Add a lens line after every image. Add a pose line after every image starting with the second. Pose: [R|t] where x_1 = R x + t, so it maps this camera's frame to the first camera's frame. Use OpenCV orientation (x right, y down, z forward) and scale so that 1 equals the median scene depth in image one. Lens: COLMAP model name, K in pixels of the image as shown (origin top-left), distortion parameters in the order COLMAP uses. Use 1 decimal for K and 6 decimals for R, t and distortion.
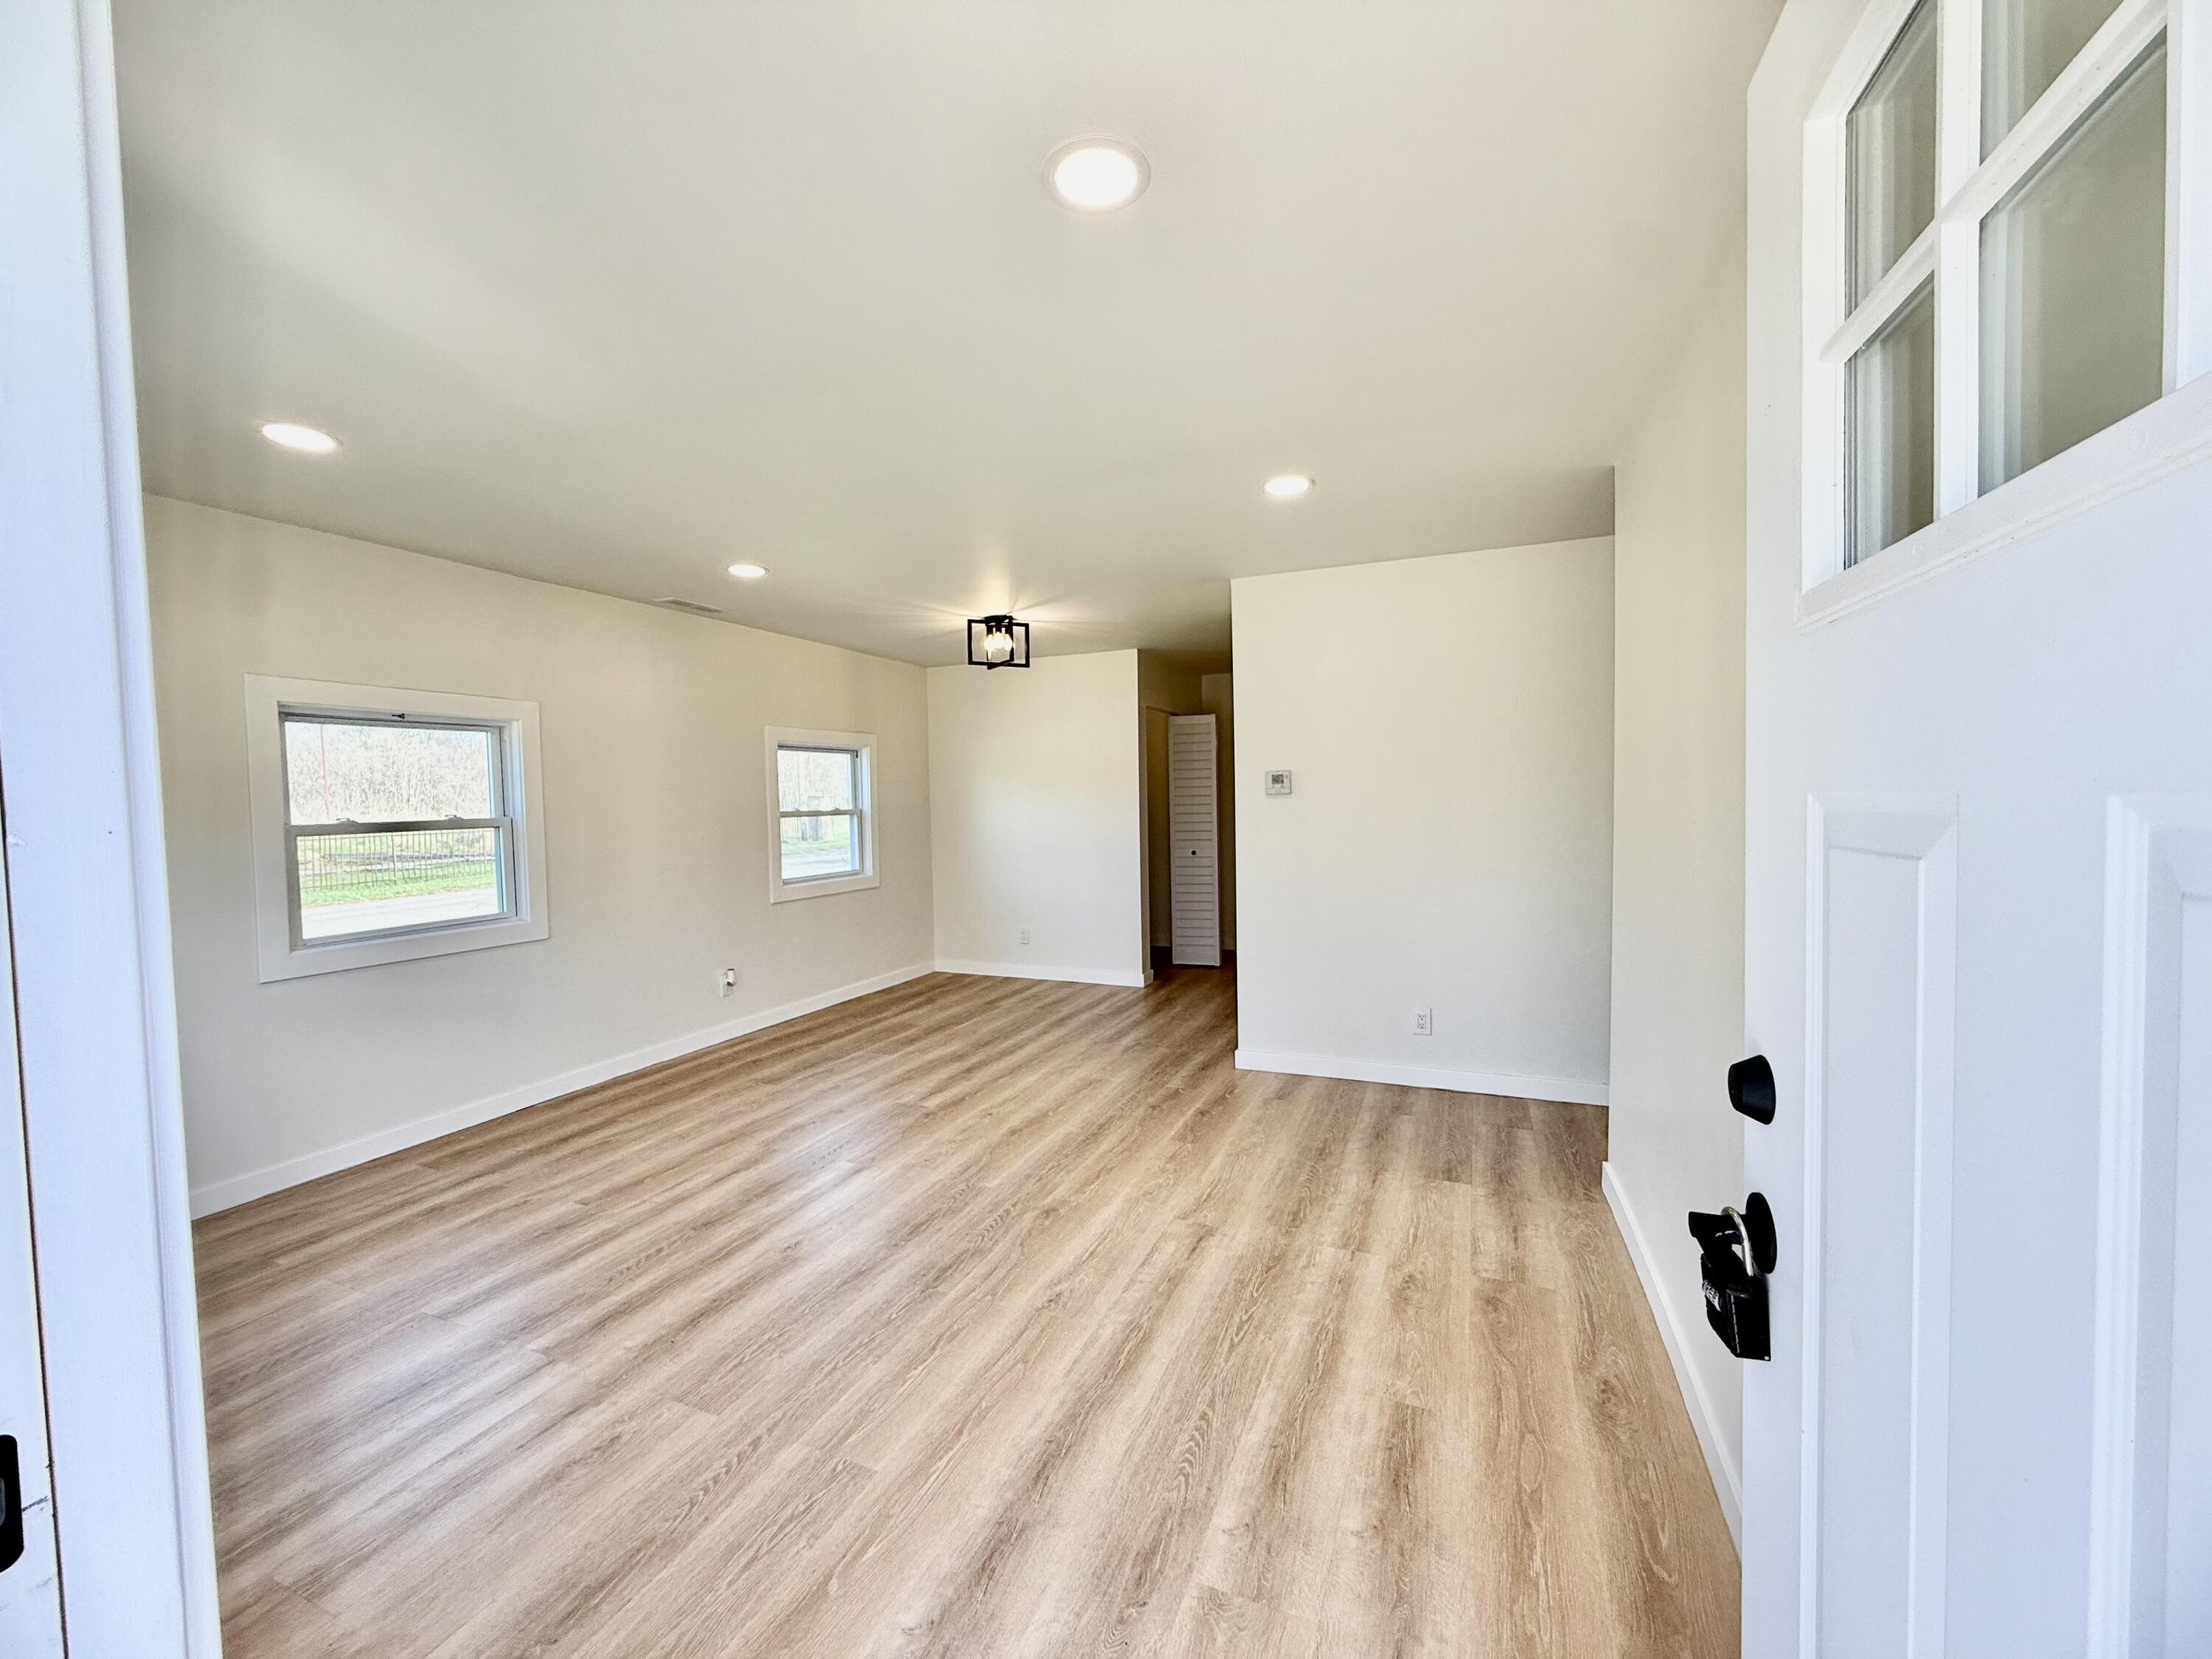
lens RADIAL K [[882.7, 0, 1103.8], [0, 882.7, 834.0], [0, 0, 1]] dist [0.008075, -0.004903]
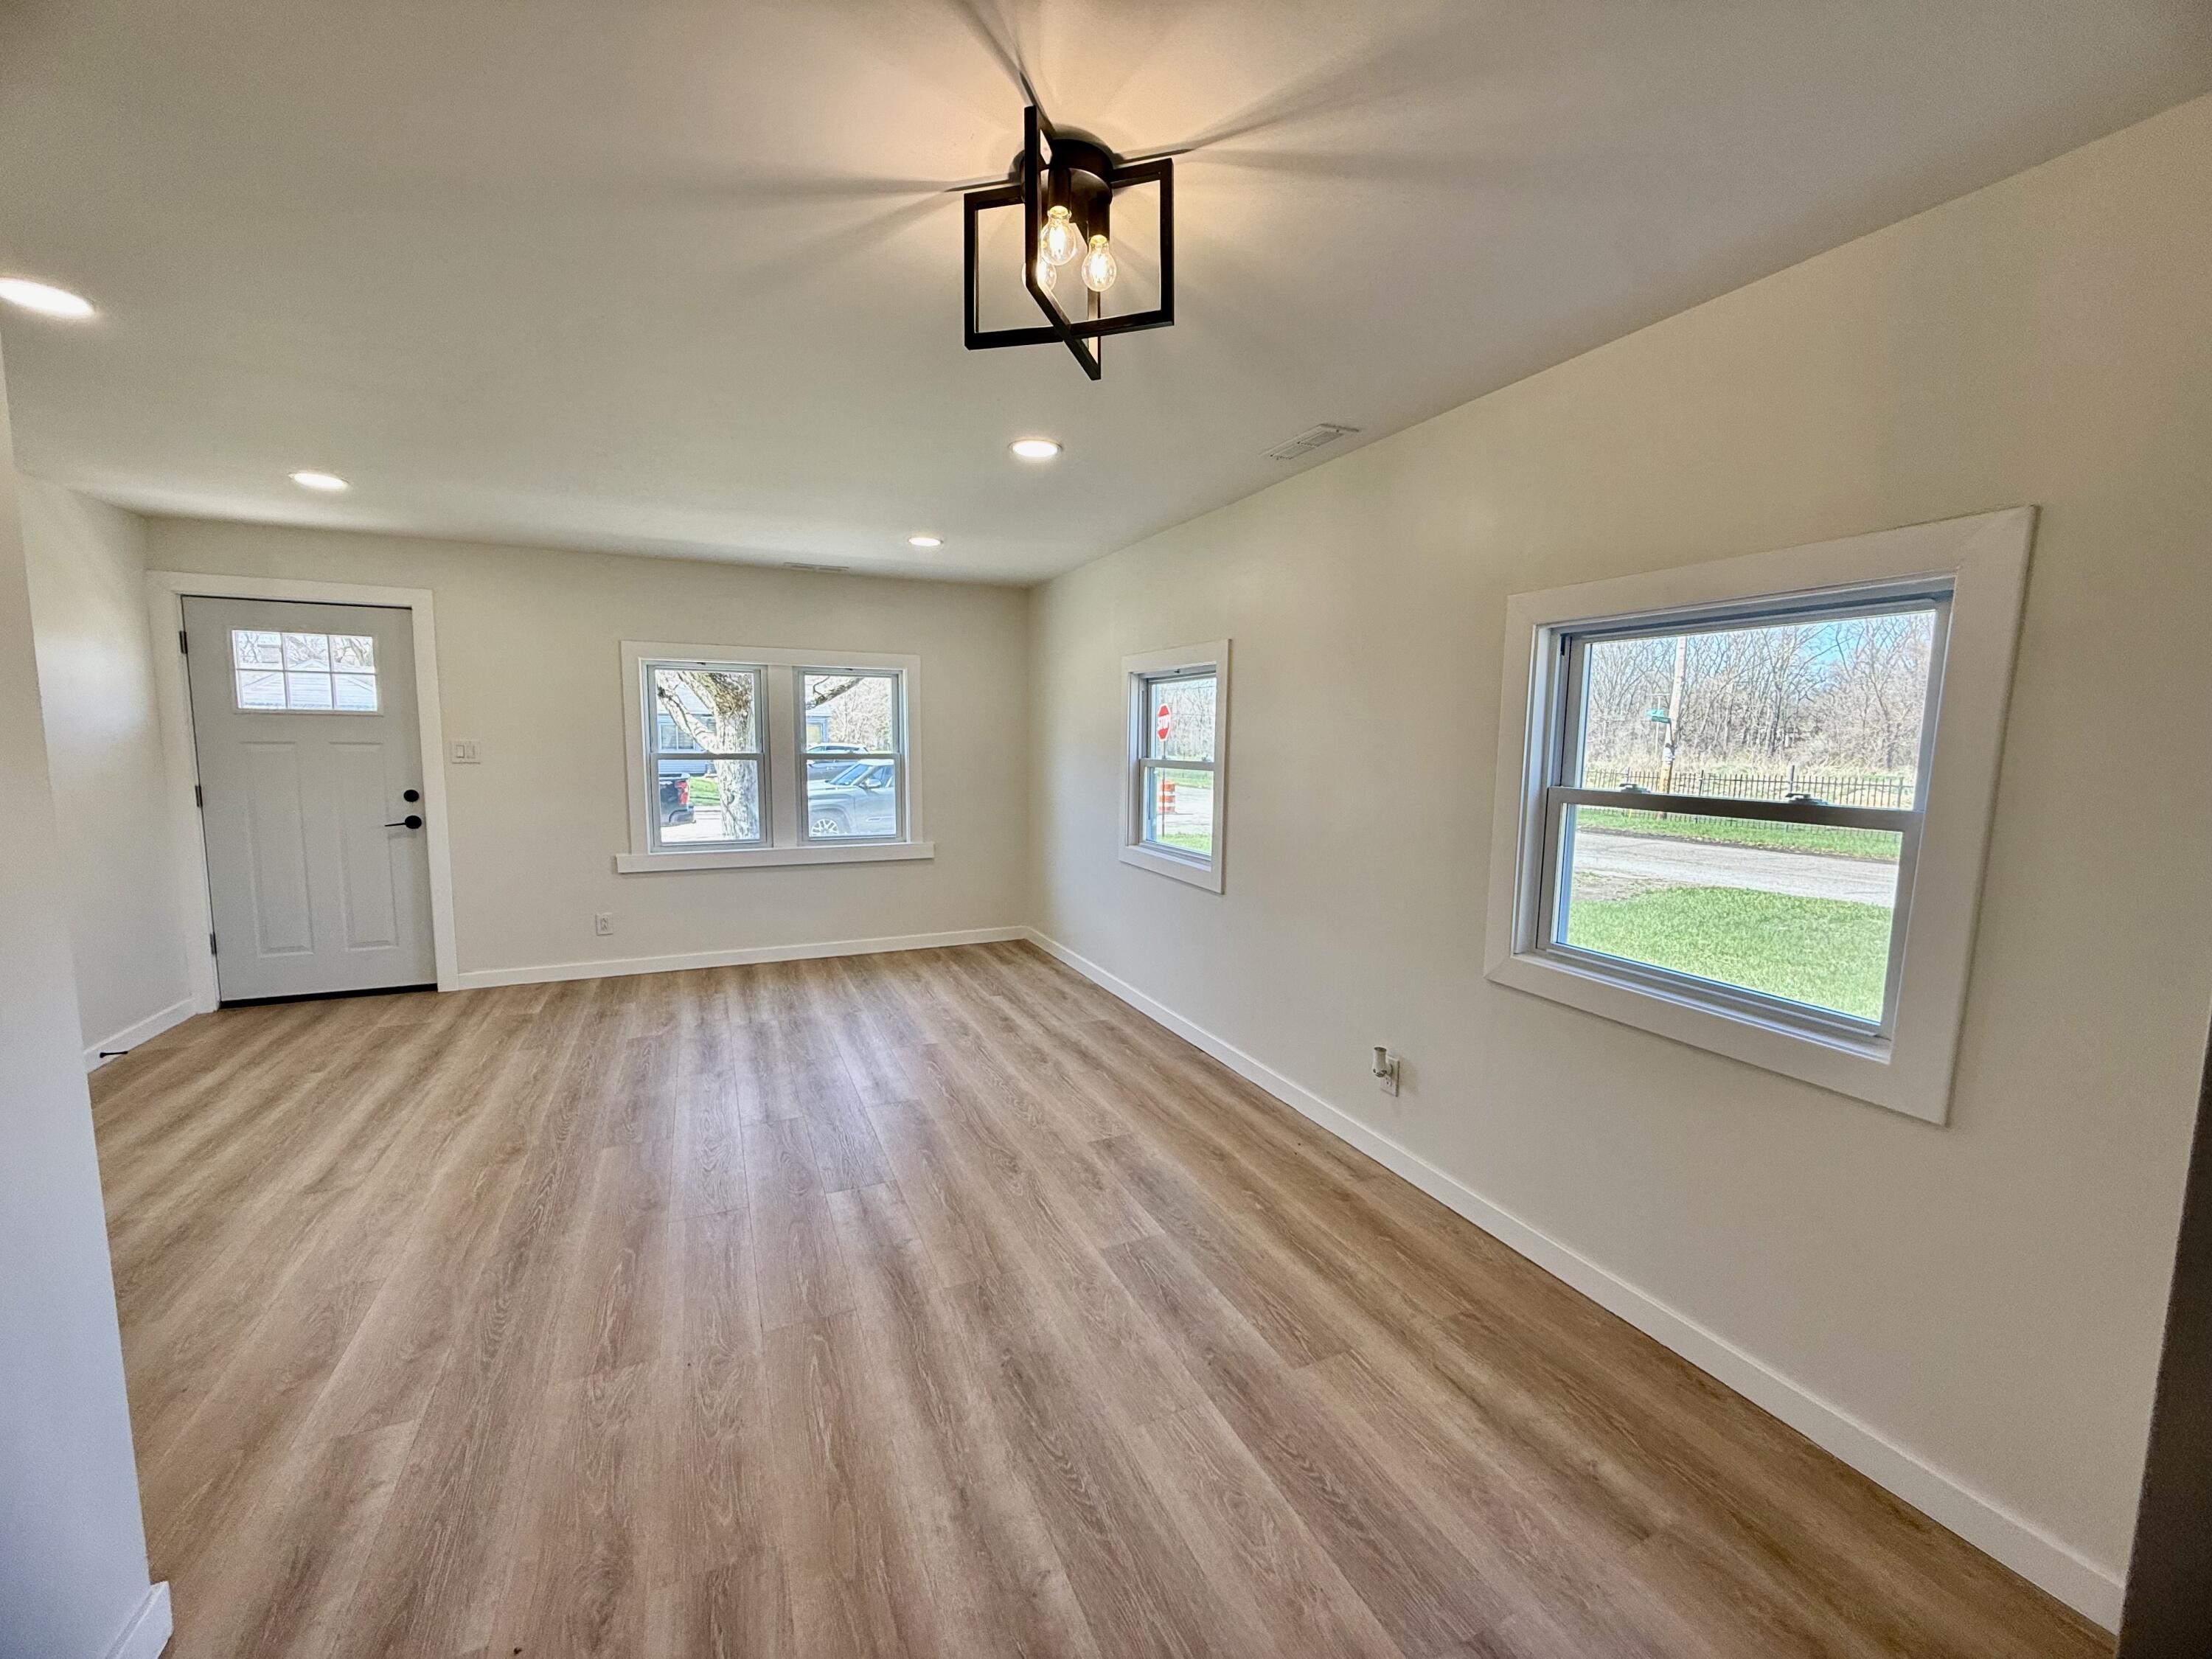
lens RADIAL K [[882.7, 0, 1103.8], [0, 882.7, 834.0], [0, 0, 1]] dist [0.008075, -0.004903]
pose [[-0.679548, 0.093204, -0.727687, 0.174140], [-0.028418, 0.987808, 0.153059, -0.109913], [0.733081, 0.124690, -0.668614, 1.968392]]
